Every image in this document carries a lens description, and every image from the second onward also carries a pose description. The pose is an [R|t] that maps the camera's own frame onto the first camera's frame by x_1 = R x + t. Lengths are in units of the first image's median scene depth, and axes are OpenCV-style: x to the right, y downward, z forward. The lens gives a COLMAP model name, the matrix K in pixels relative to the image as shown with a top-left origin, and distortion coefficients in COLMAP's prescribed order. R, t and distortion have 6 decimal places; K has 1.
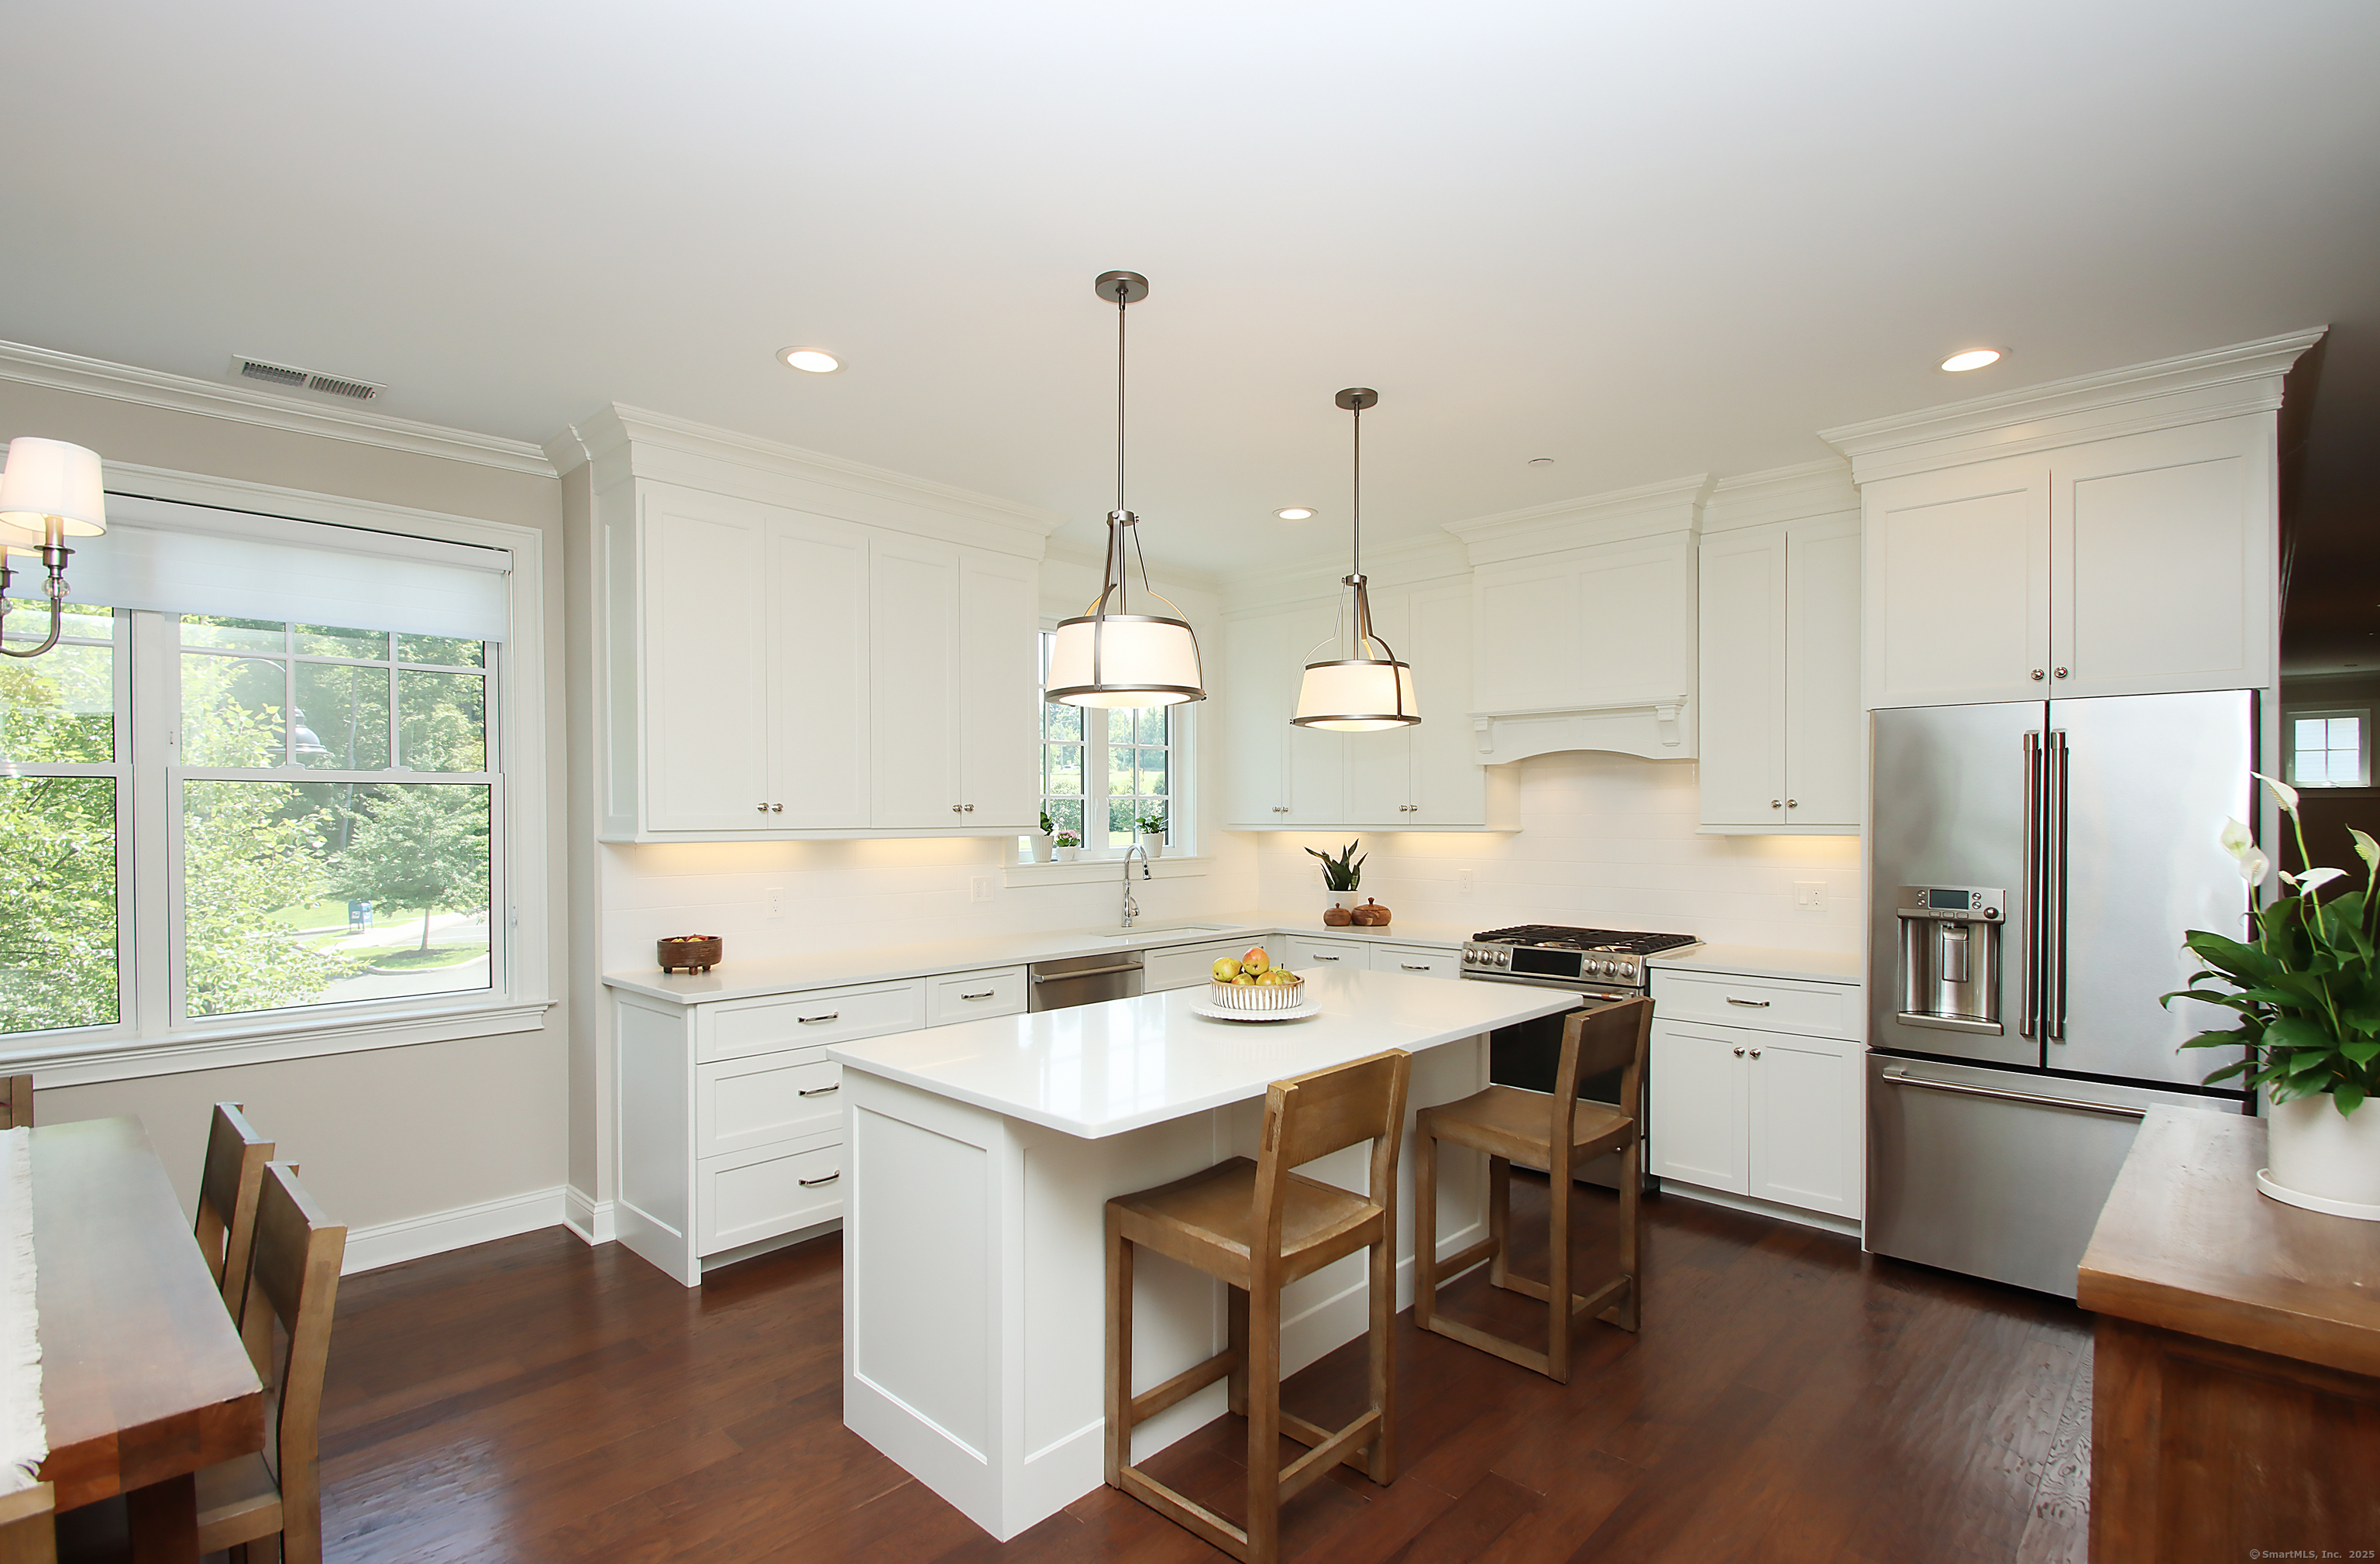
lens RADIAL K [[1121.8, 0, 1185.0], [0, 1121.8, 828.1], [0, 0, 1]] dist [-0.020134, -0.000005]
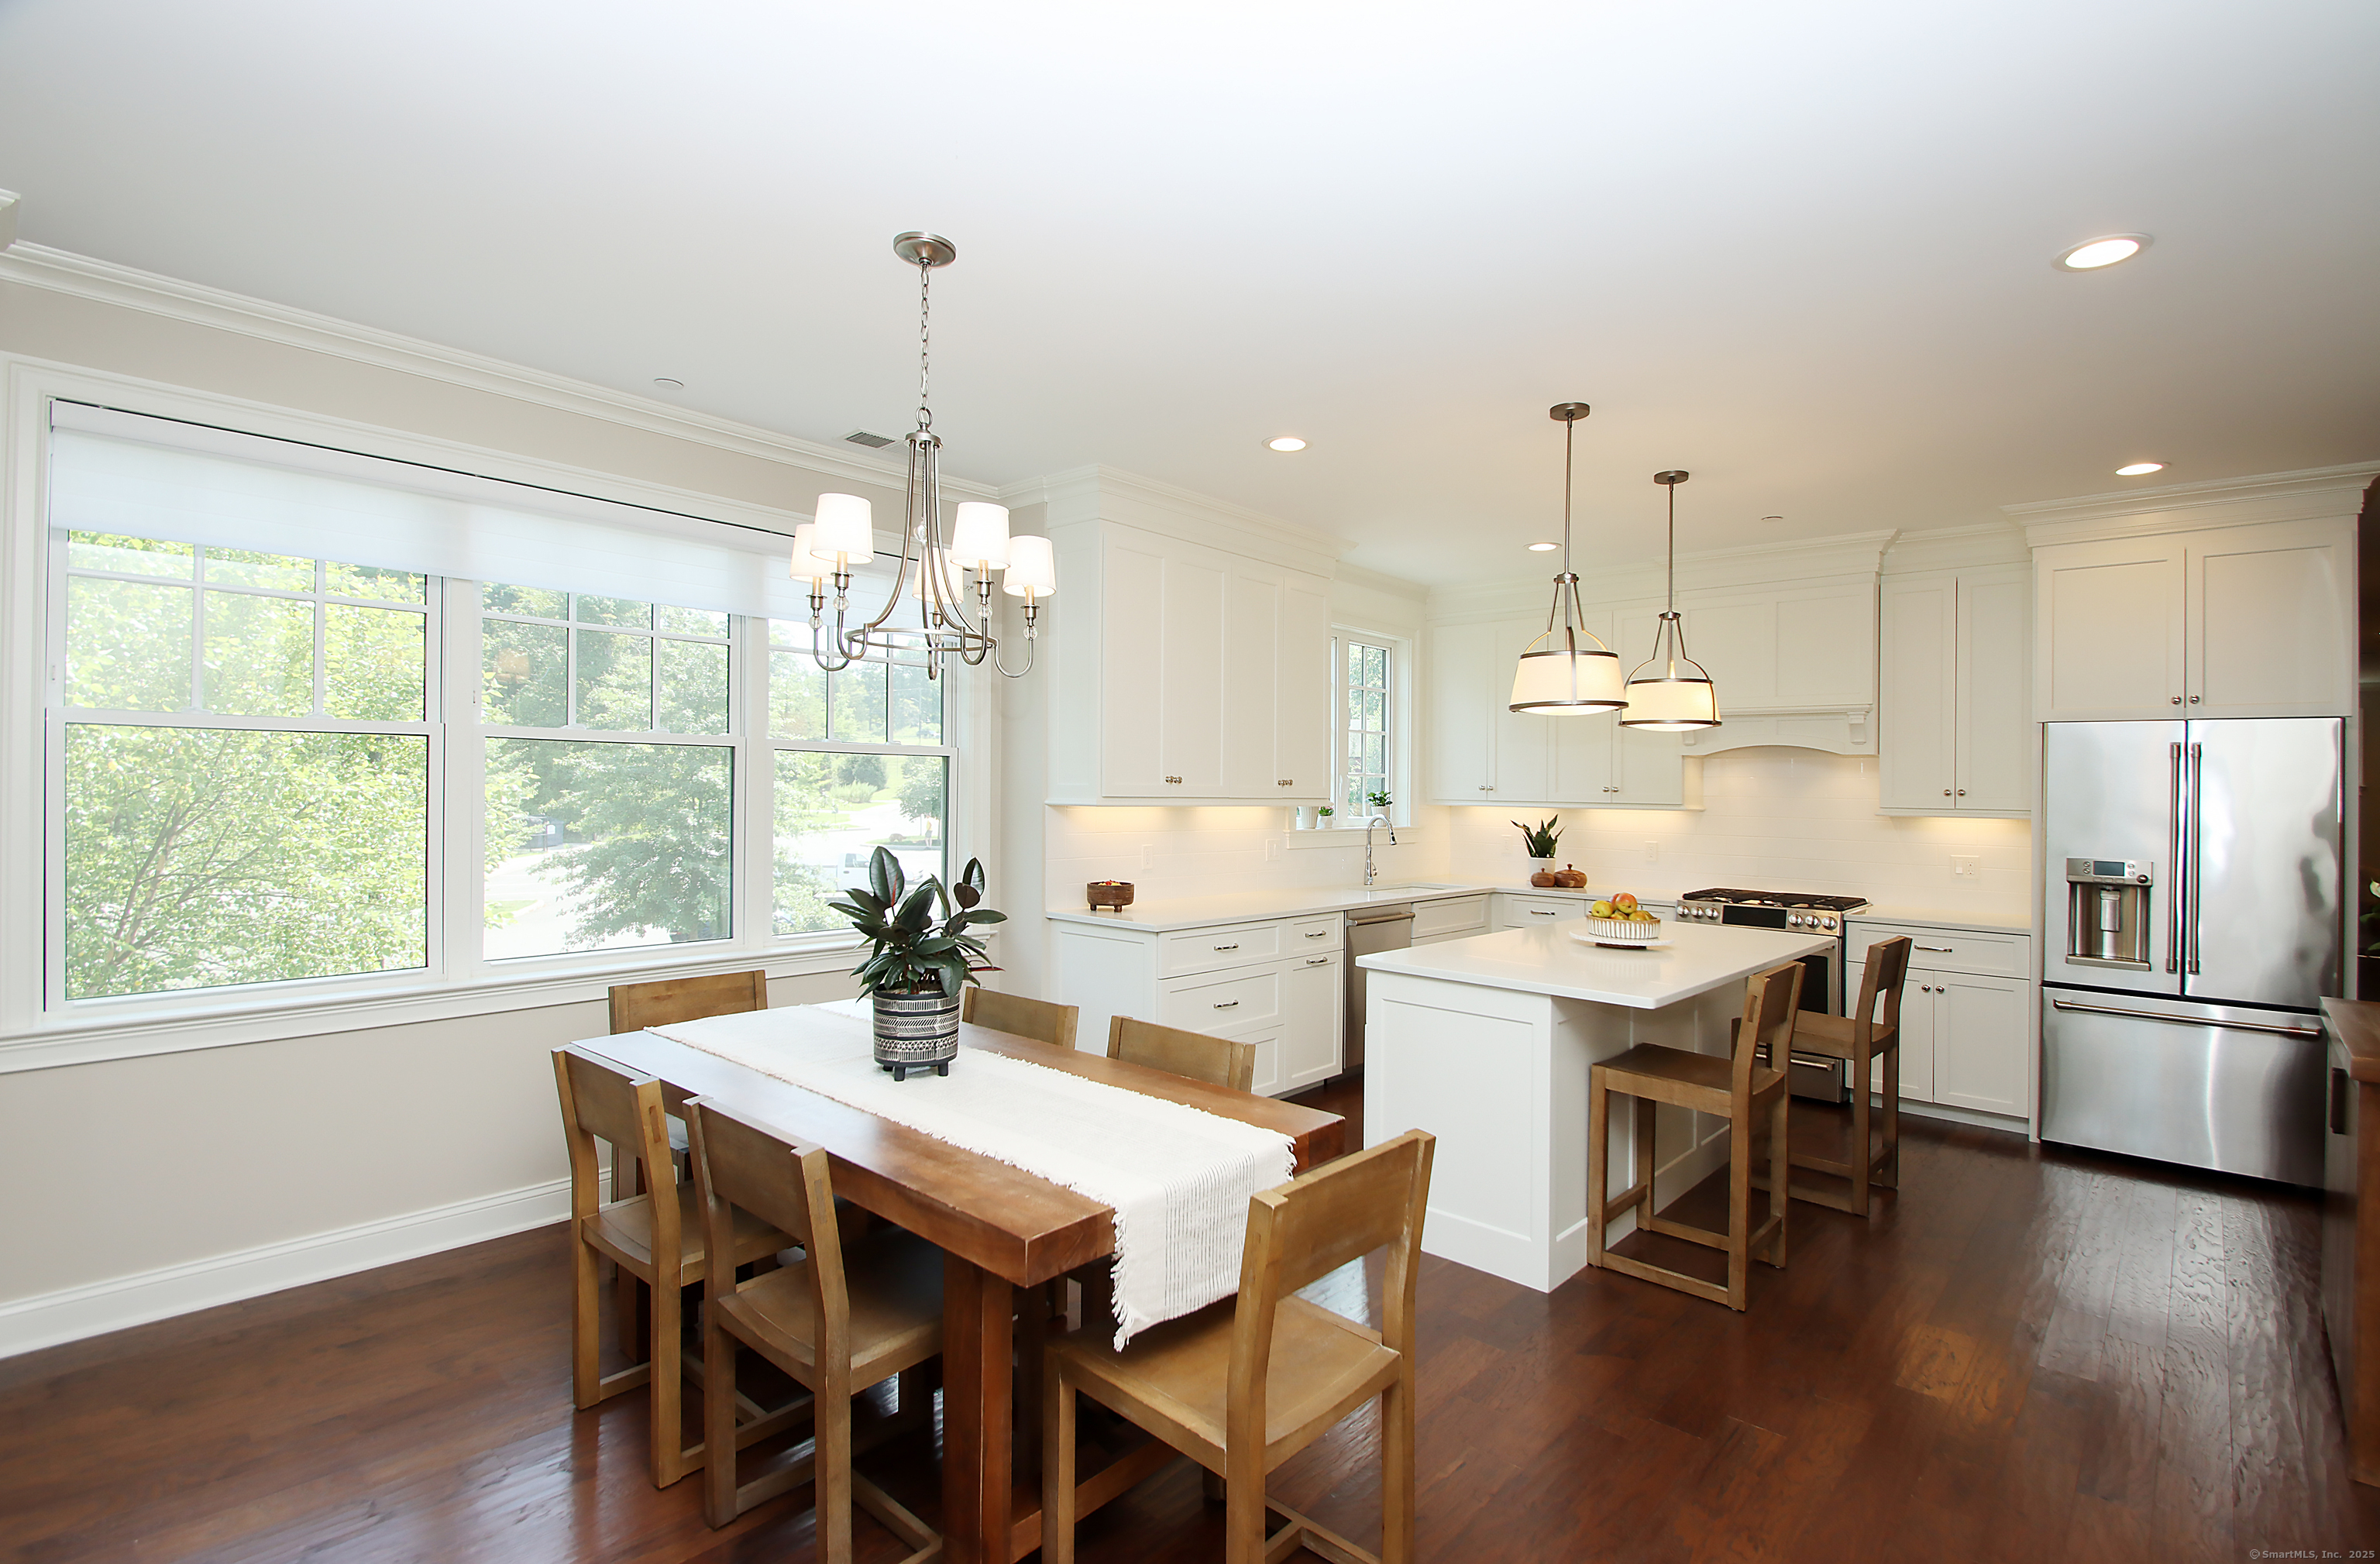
lens RADIAL K [[1118.0, 0, 1204.2], [0, 1118.0, 785.7], [0, 0, 1]] dist [0.002851, -0.015725]
pose [[0.999311, 0.021304, 0.030393, -0.367635], [-0.020876, 0.999679, -0.014358, 0.005796], [-0.030690, 0.013713, 0.999435, -0.246613]]
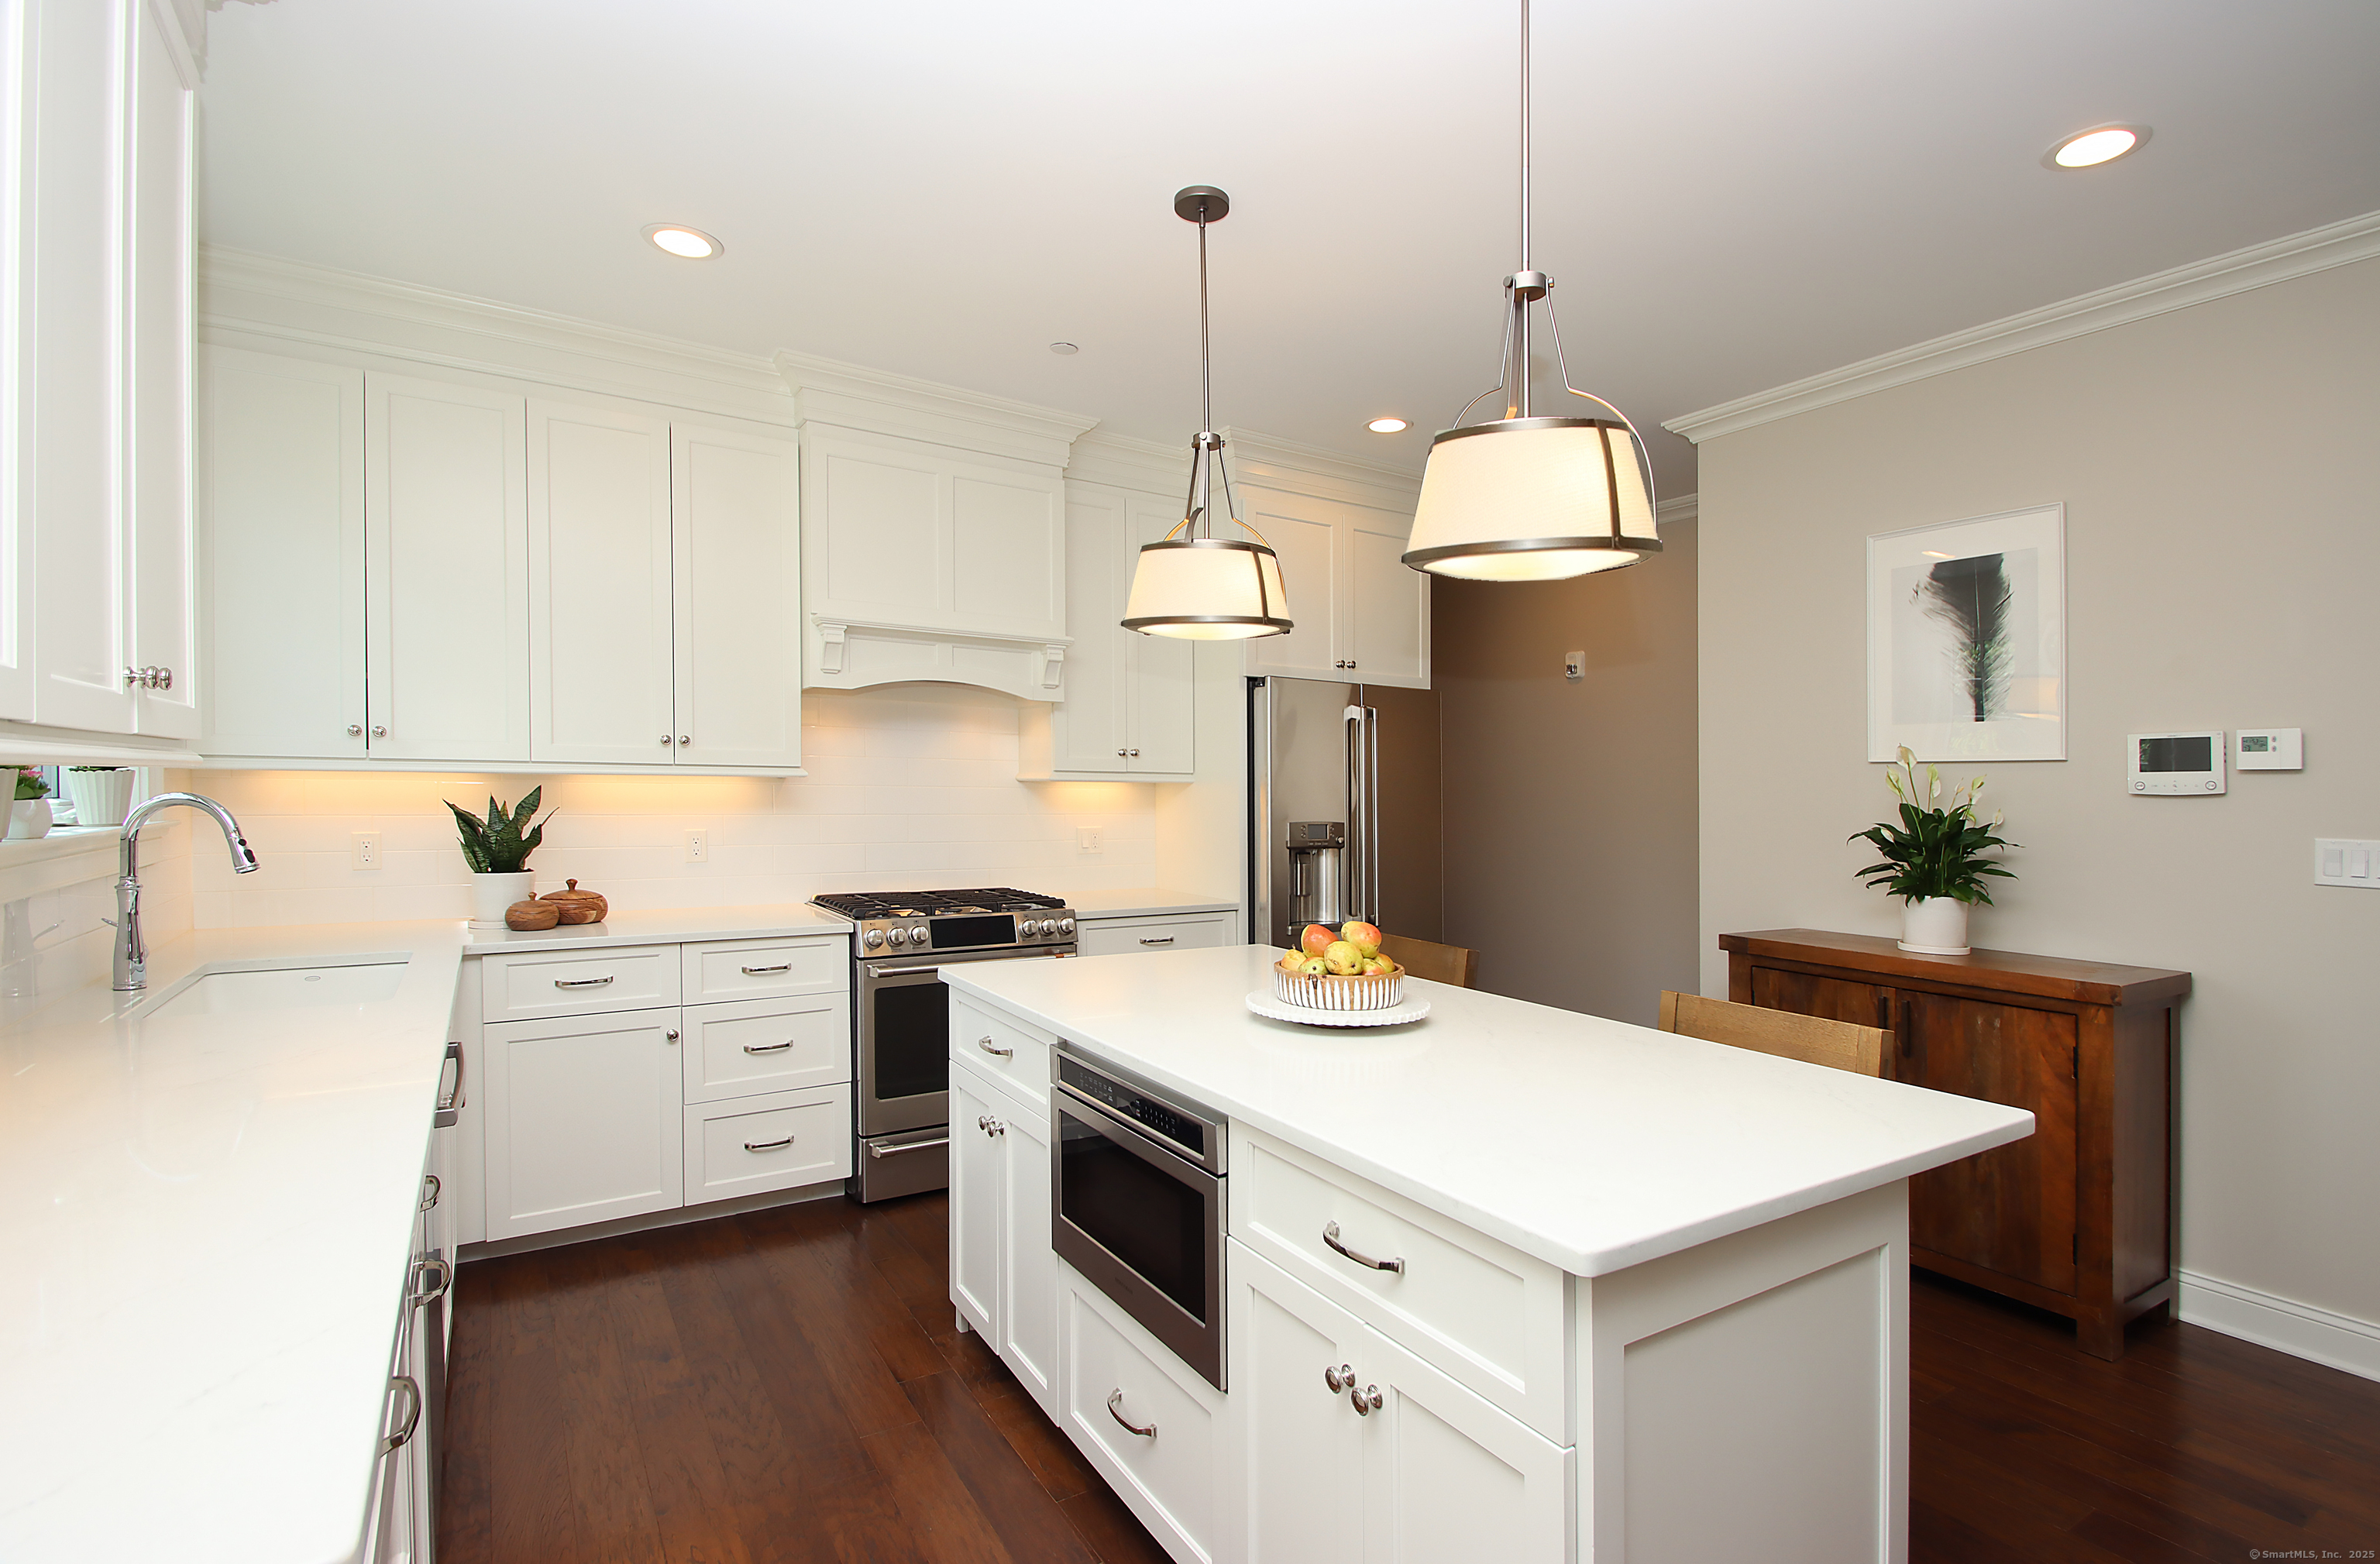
lens RADIAL K [[1118.0, 0, 1204.2], [0, 1118.0, 785.7], [0, 0, 1]] dist [0.002851, -0.015725]
pose [[0.223312, 0.005564, 0.974731, -0.518797], [-0.006068, 0.999972, -0.004318, 0.014524], [-0.974728, -0.004951, 0.223340, 0.729026]]
